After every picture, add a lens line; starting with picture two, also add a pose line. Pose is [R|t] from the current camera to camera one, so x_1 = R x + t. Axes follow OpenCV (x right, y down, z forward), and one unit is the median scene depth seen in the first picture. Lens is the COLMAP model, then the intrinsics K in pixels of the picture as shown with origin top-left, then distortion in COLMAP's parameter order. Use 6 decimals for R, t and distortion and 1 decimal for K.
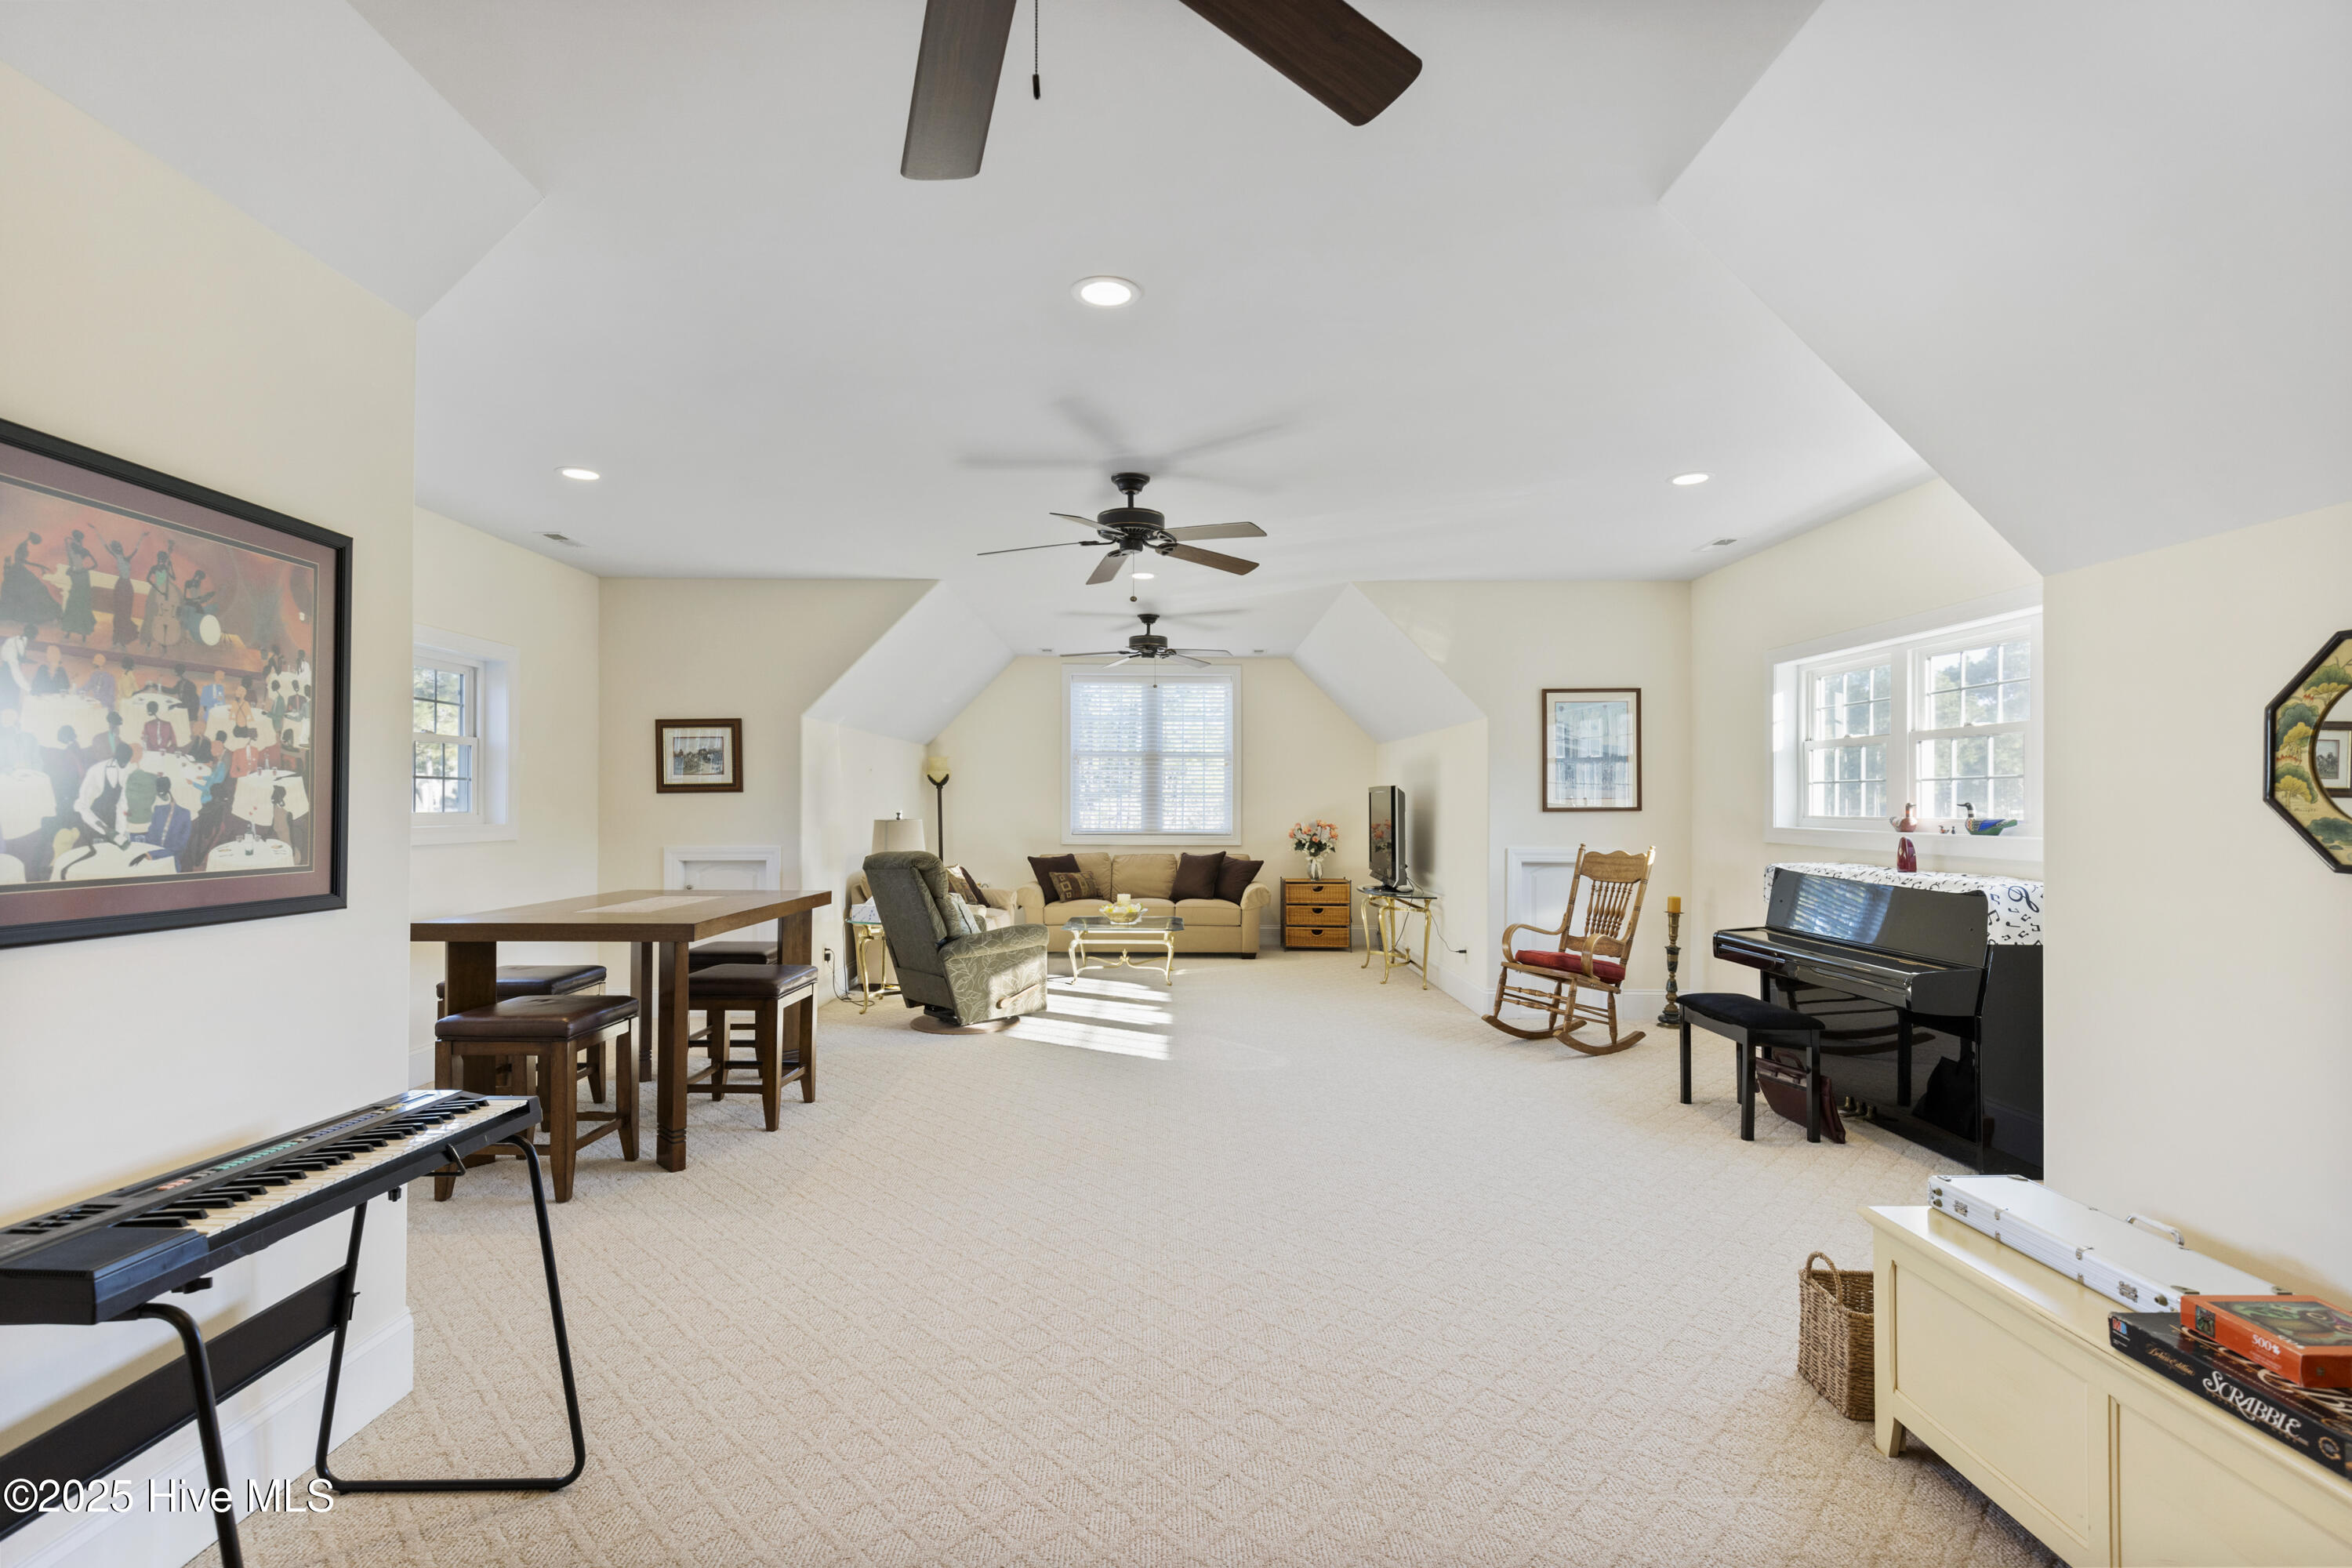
lens RADIAL K [[1076.8, 0, 1173.7], [0, 1076.8, 786.3], [0, 0, 1]] dist [-0.000718, -0.000826]
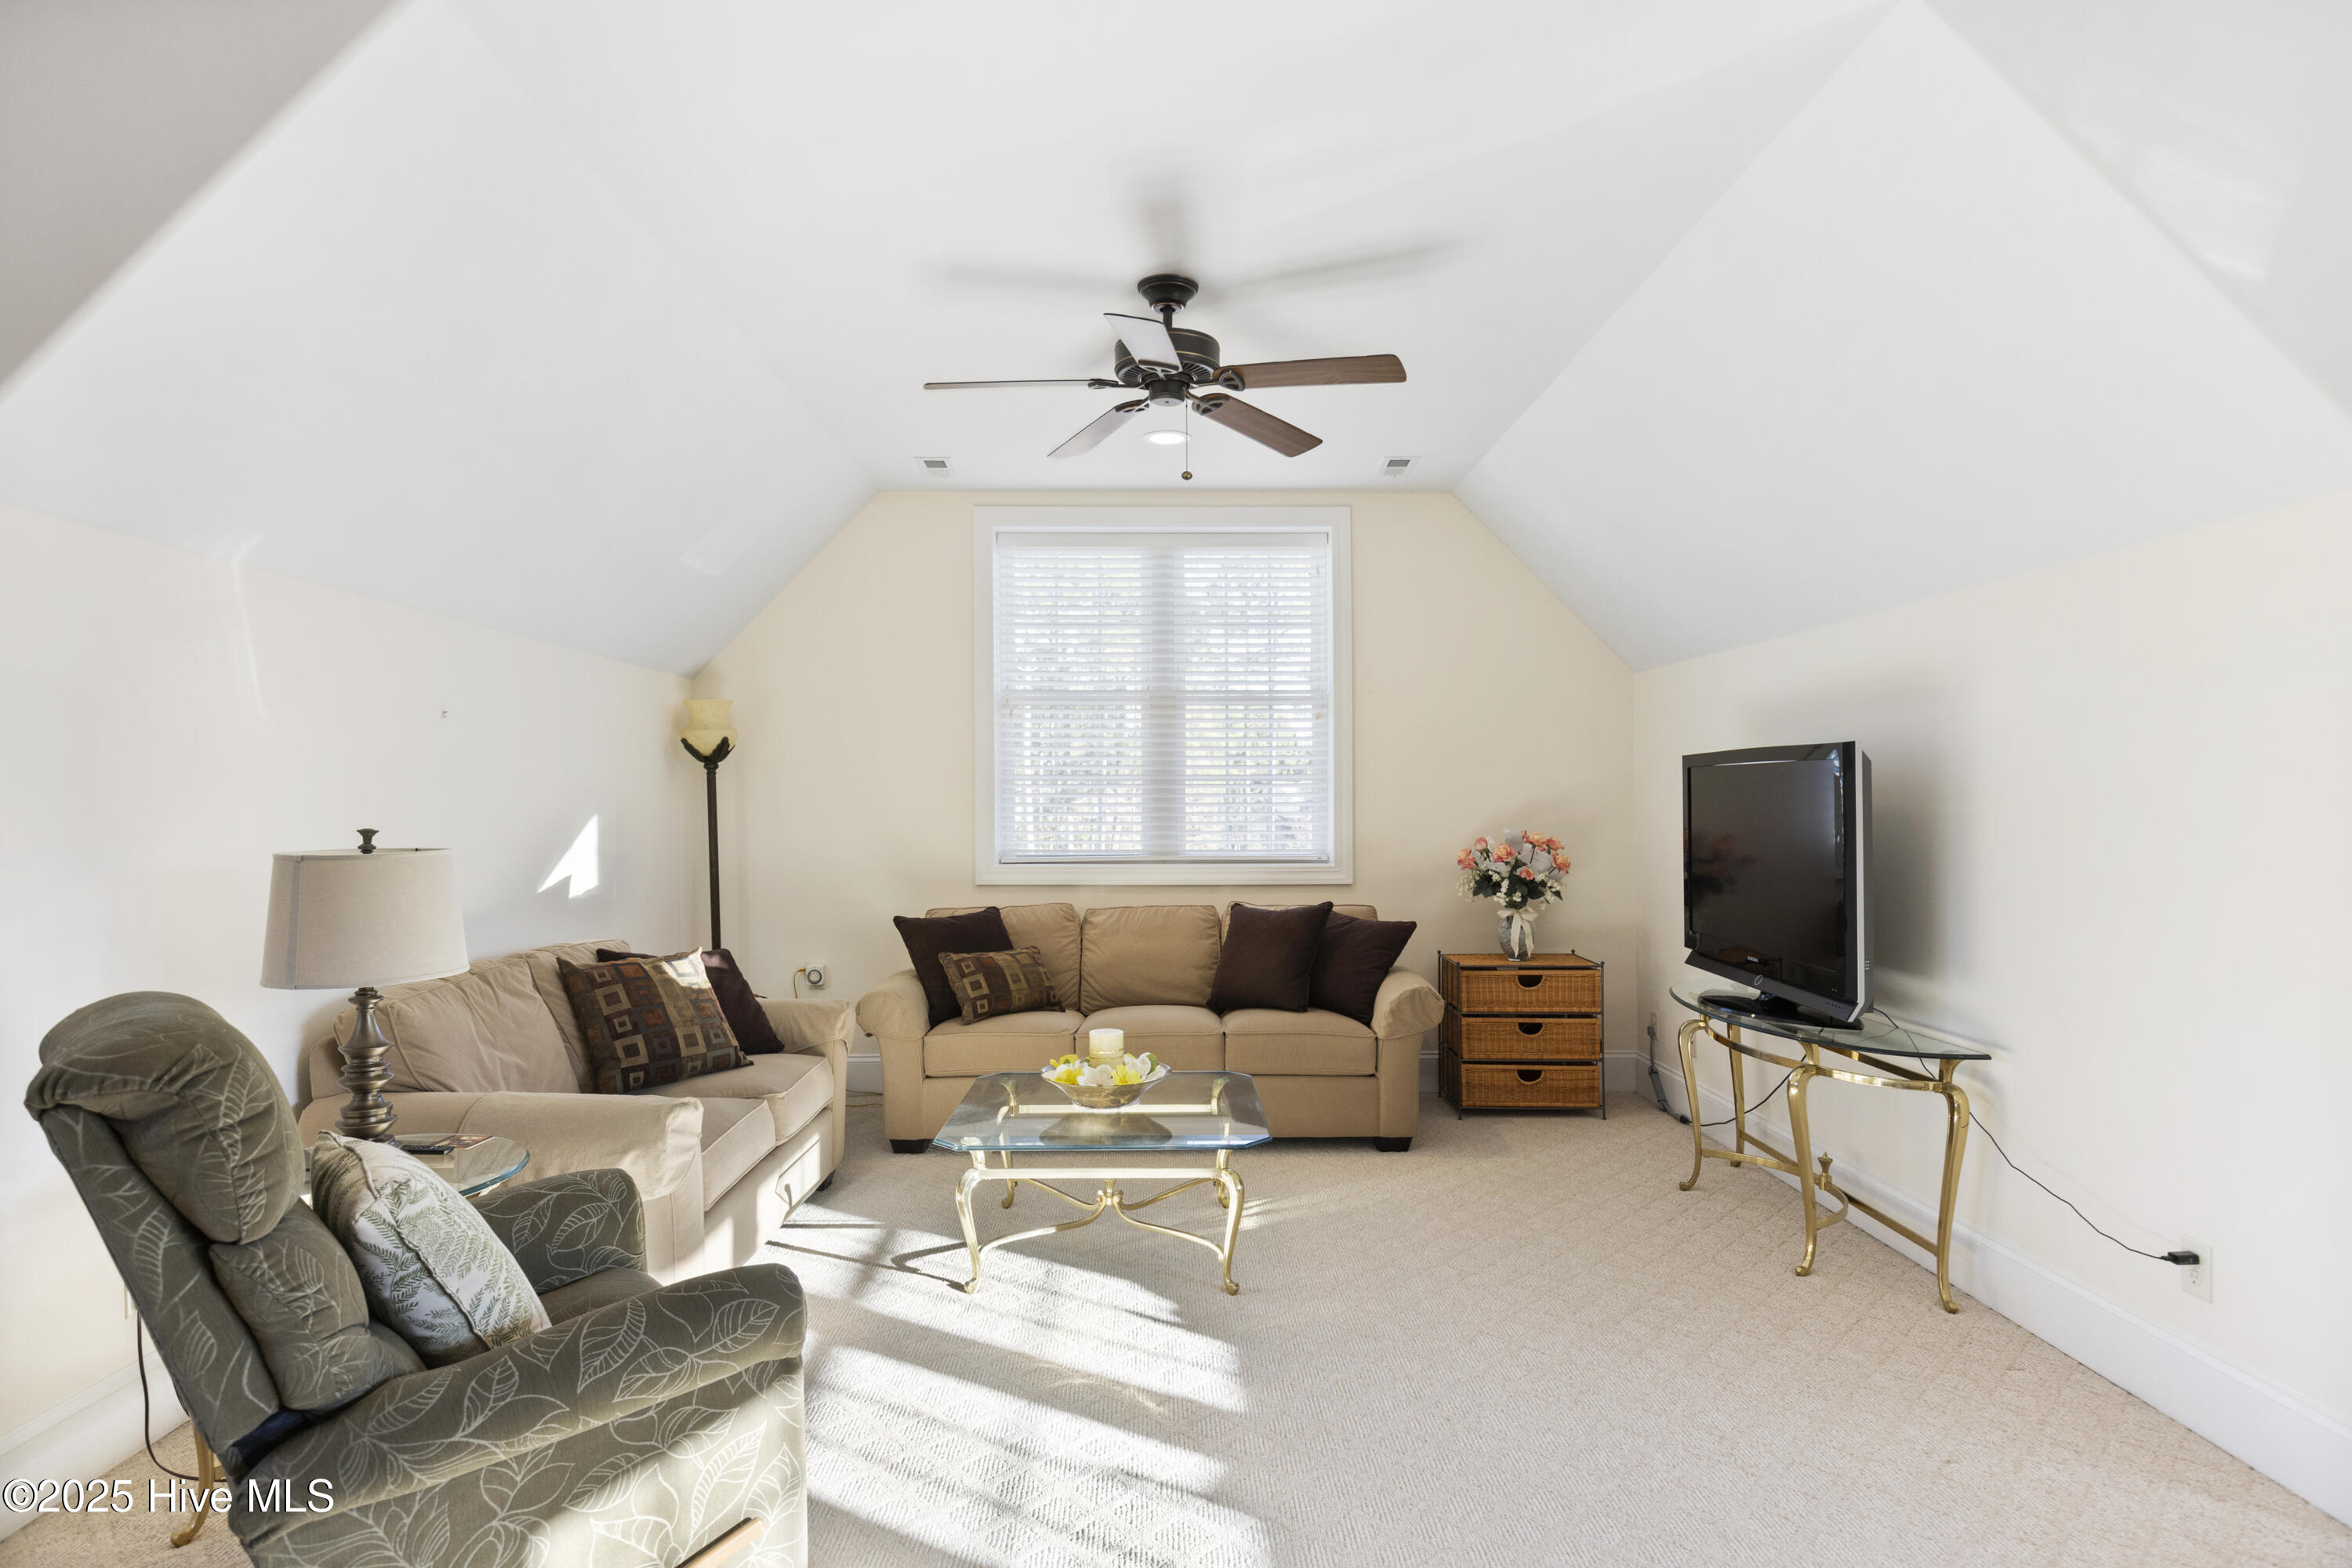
lens RADIAL K [[1354.0, 0, 1177.9], [0, 1354.0, 791.1], [0, 0, 1]] dist [-0.001124, -0.000105]
pose [[0.999974, -0.007143, 0.001132, -0.016542], [0.007130, 0.999908, 0.011562, 0.006712], [-0.001215, -0.011553, 0.999933, 0.427292]]
